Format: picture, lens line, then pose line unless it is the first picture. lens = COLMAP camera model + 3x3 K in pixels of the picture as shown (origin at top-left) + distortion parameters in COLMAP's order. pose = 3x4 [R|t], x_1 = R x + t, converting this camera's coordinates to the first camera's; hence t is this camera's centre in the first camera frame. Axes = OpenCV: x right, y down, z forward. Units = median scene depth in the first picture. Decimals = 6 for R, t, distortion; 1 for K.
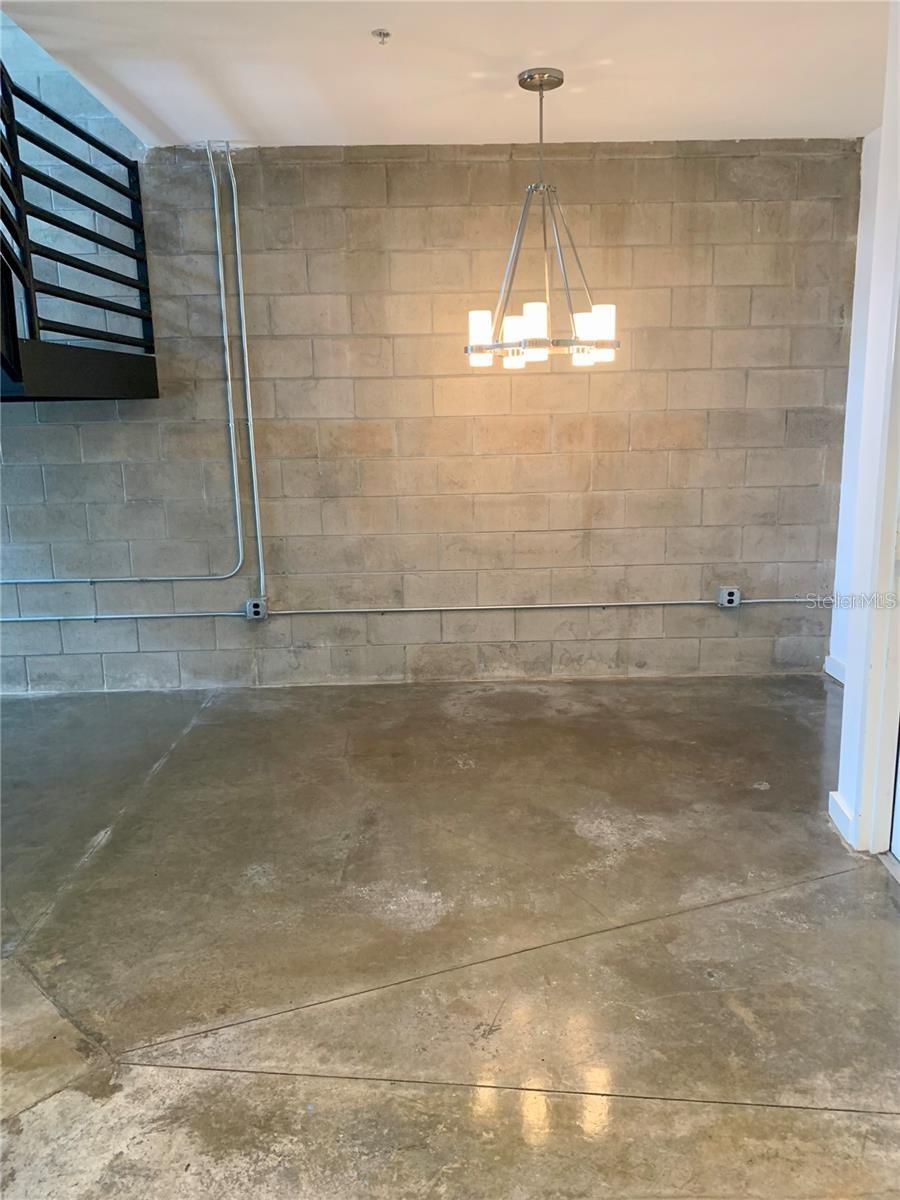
lens RADIAL K [[932.6, 0, 451.5], [0, 932.6, 602.8], [0, 0, 1]] dist [0.010408, -0.005665]
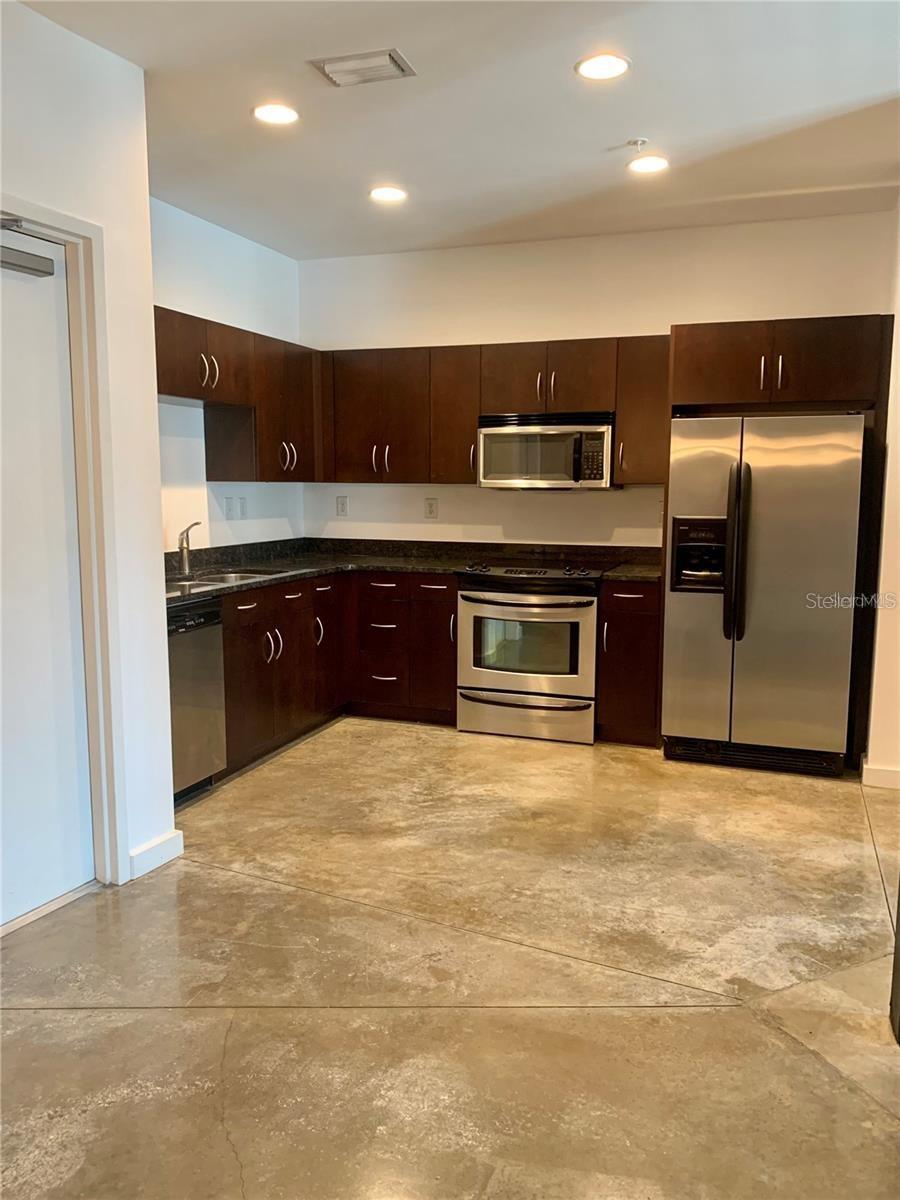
lens RADIAL K [[932.6, 0, 450.5], [0, 932.6, 600.0], [0, 0, 1]] dist [0.010408, -0.005665]
pose [[-0.932924, -0.030369, 0.358789, -0.425085], [0.086194, 0.948632, 0.304414, -0.374451], [-0.349604, 0.314921, -0.882384, 2.002496]]
